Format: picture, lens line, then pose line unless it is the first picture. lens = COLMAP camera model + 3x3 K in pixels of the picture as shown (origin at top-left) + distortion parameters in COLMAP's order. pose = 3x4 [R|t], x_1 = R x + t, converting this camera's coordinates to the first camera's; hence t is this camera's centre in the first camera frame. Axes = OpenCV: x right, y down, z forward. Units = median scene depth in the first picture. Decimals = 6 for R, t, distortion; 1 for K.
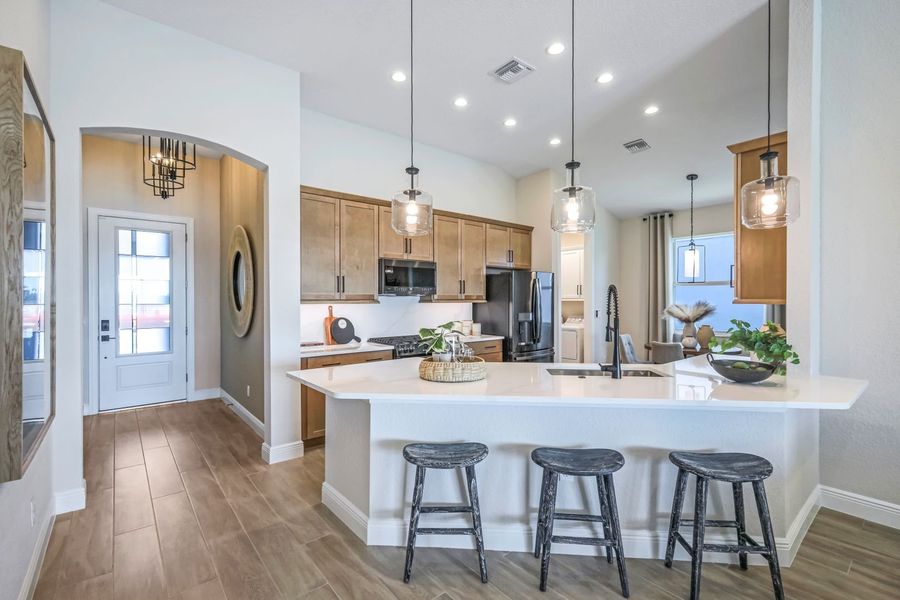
lens RADIAL K [[401.5, 0, 449.5], [0, 401.5, 303.1], [0, 0, 1]] dist [0.000873, 0.000648]
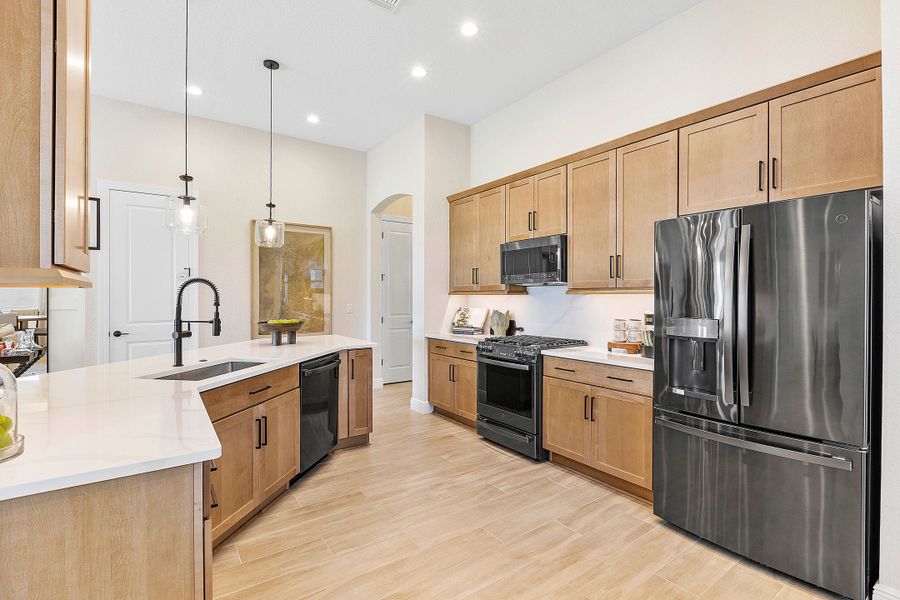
lens RADIAL K [[411.8, 0, 450.0], [0, 411.8, 300.0], [0, 0, 1]] dist [-0.009214, -0.000606]
pose [[-0.075434, 0.009219, -0.997108, 0.879984], [-0.003044, 0.999950, 0.009475, 0.004536], [0.997146, 0.003750, -0.075402, 1.111771]]
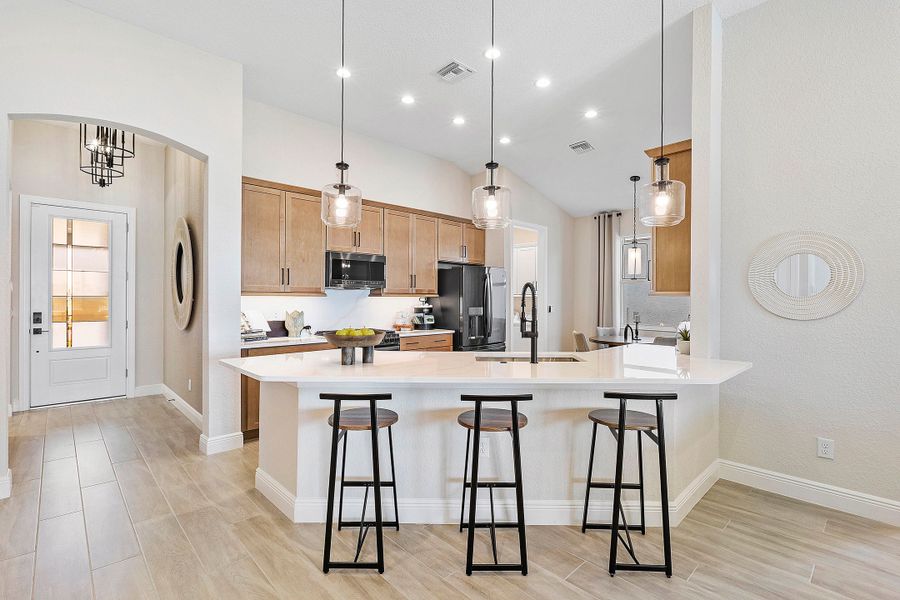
lens RADIAL K [[411.8, 0, 450.0], [0, 411.8, 300.0], [0, 0, 1]] dist [-0.009214, -0.000606]
pose [[0.997159, 0.004465, 0.075196, 0.064280], [-0.004376, 0.999990, -0.001351, 0.011807], [-0.075201, 0.001018, 0.997168, -0.052883]]
